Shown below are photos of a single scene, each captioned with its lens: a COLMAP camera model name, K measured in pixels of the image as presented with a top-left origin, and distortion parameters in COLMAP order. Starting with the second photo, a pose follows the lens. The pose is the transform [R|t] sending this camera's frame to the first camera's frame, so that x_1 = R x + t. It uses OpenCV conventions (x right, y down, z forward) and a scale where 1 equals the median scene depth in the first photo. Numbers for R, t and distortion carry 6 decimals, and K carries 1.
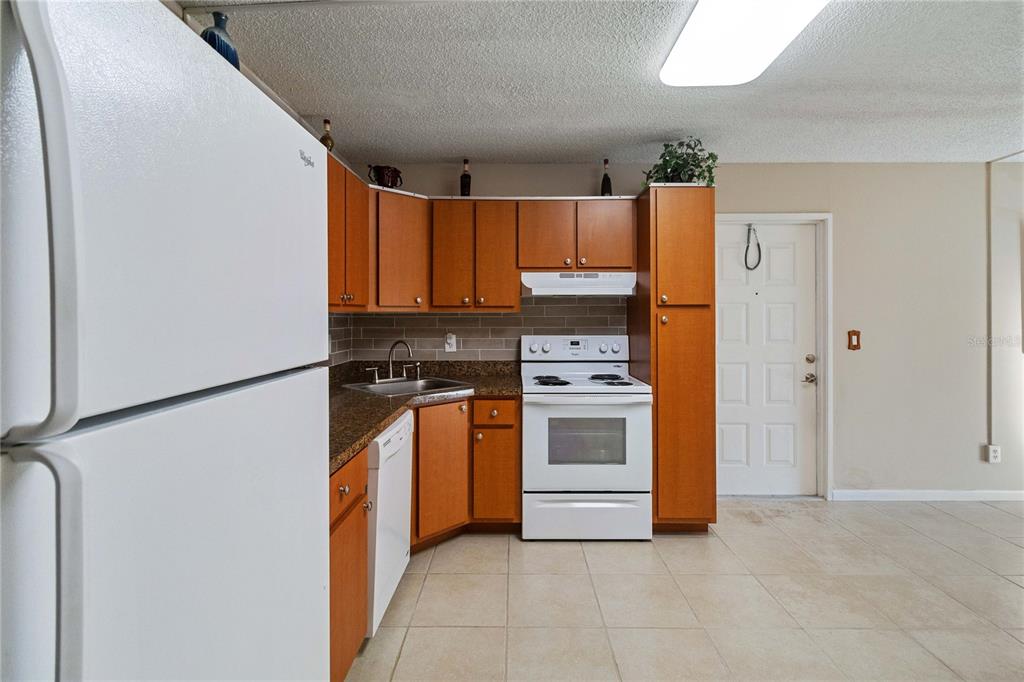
lens RADIAL K [[475.9, 0, 512.4], [0, 475.9, 314.4], [0, 0, 1]] dist [0.002946, 0.000398]
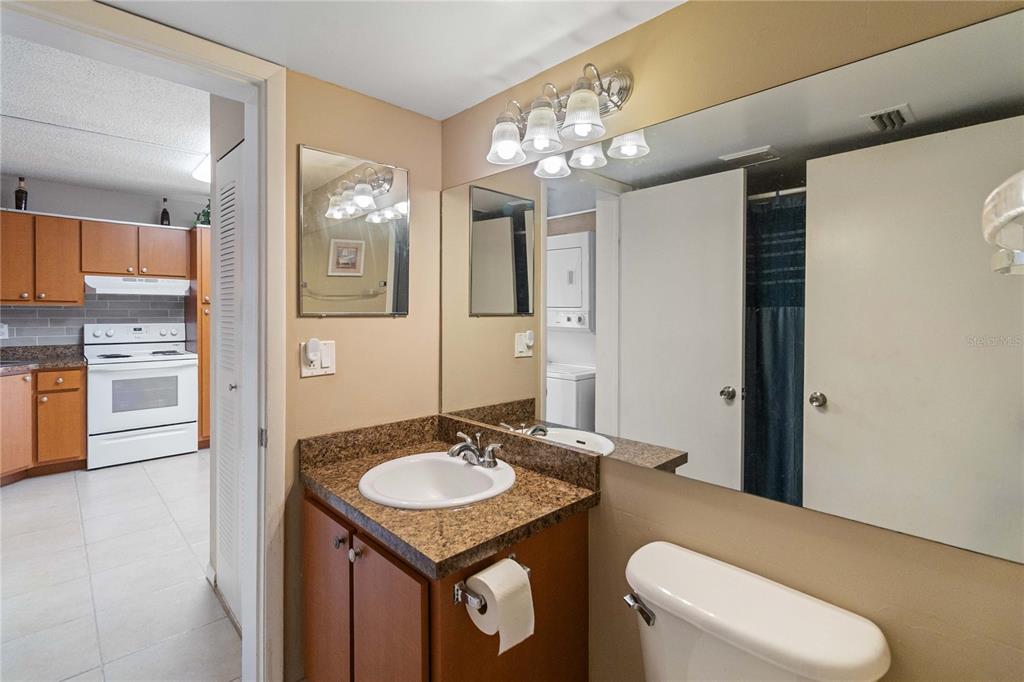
lens RADIAL K [[475.9, 0, 510.7], [0, 475.9, 319.1], [0, 0, 1]] dist [0.002946, 0.000398]
pose [[0.717379, -0.004006, 0.696672, -0.055059], [-0.009178, 0.999842, 0.015200, 0.001383], [-0.696623, -0.017299, 0.717229, -0.749732]]
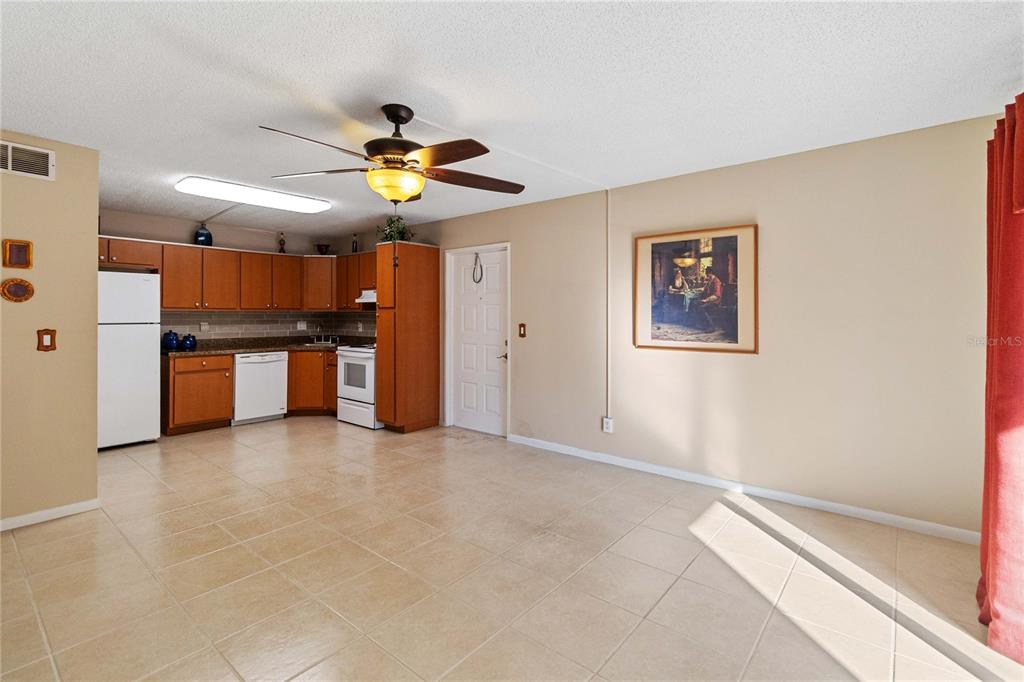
lens RADIAL K [[475.9, 0, 511.0], [0, 475.9, 313.8], [0, 0, 1]] dist [0.002946, 0.000398]
pose [[0.770339, 0.001403, -0.637633, 1.720372], [0.000252, 0.999997, 0.002505, 0.000976], [0.637634, -0.002090, 0.770336, -0.116421]]
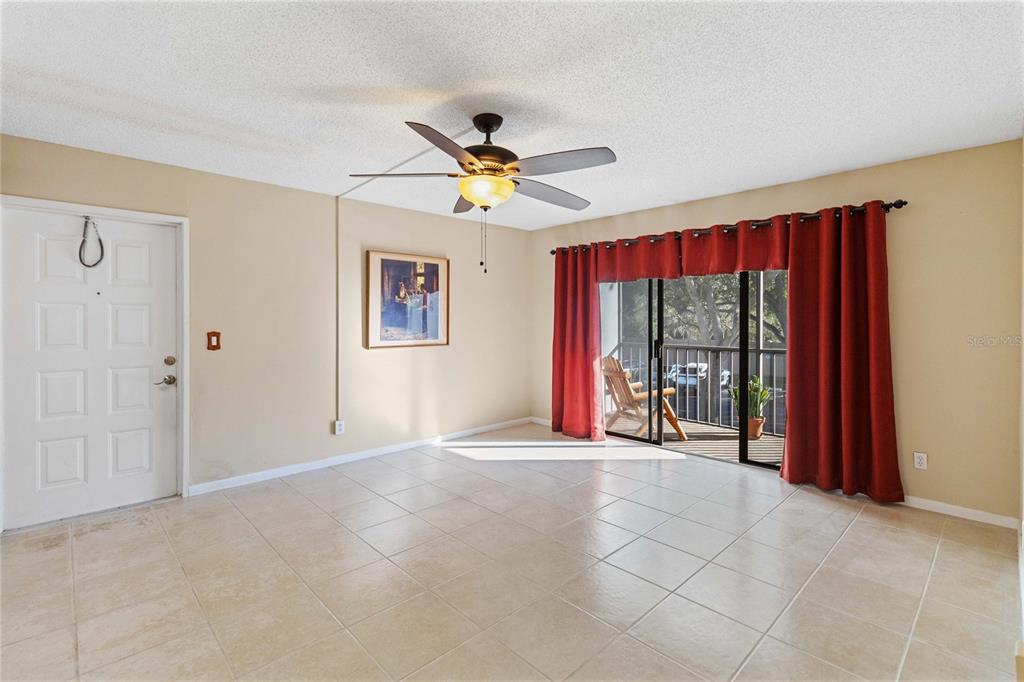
lens RADIAL K [[475.9, 0, 514.7], [0, 475.9, 321.8], [0, 0, 1]] dist [0.002946, 0.000398]
pose [[0.721991, -0.001509, 0.691901, 0.504825], [-0.005647, 0.999951, 0.008073, -0.000614], [-0.691880, -0.009736, 0.721947, -0.247898]]
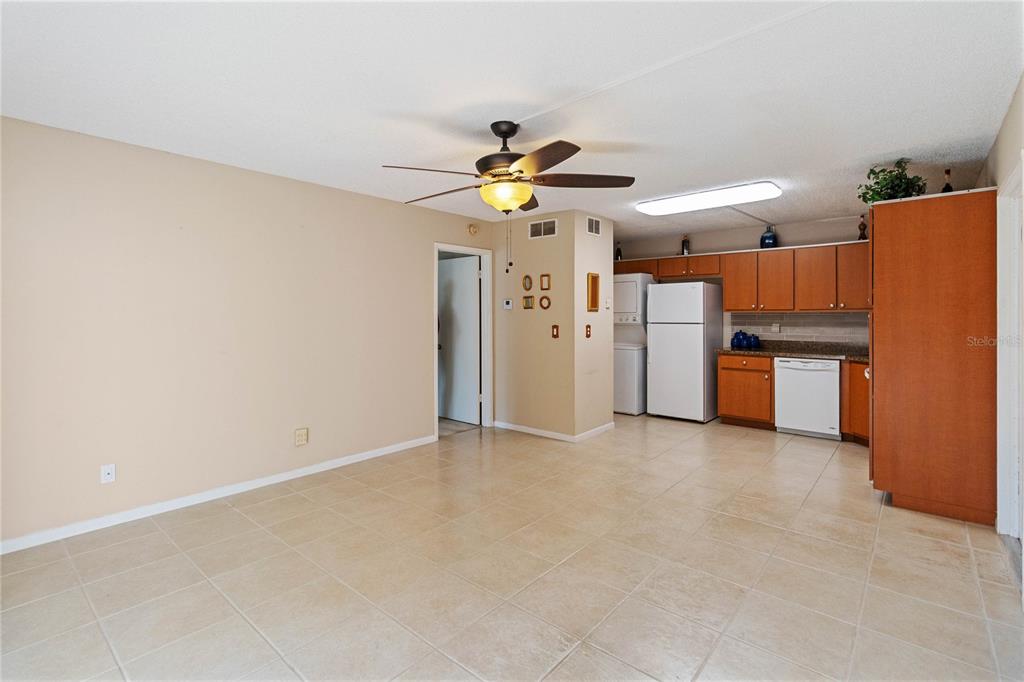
lens RADIAL K [[475.9, 0, 516.6], [0, 475.9, 316.2], [0, 0, 1]] dist [0.002946, 0.000398]
pose [[-0.645704, 0.004010, -0.763577, 1.702444], [0.005469, 0.999985, 0.000626, 0.002731], [0.763568, -0.003772, -0.645716, 0.971265]]
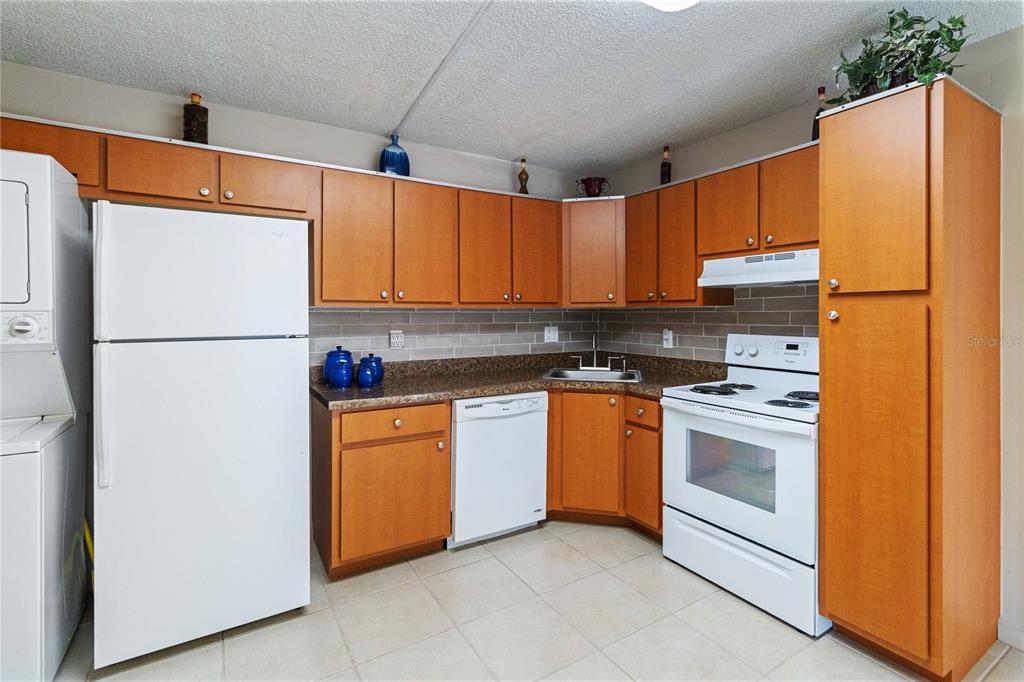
lens RADIAL K [[475.9, 0, 509.3], [0, 475.9, 313.6], [0, 0, 1]] dist [0.002946, 0.000398]
pose [[0.523309, 0.002319, -0.852140, 0.568820], [0.004171, 0.999977, 0.005282, 0.002196], [0.852133, -0.006318, 0.523287, 0.238663]]
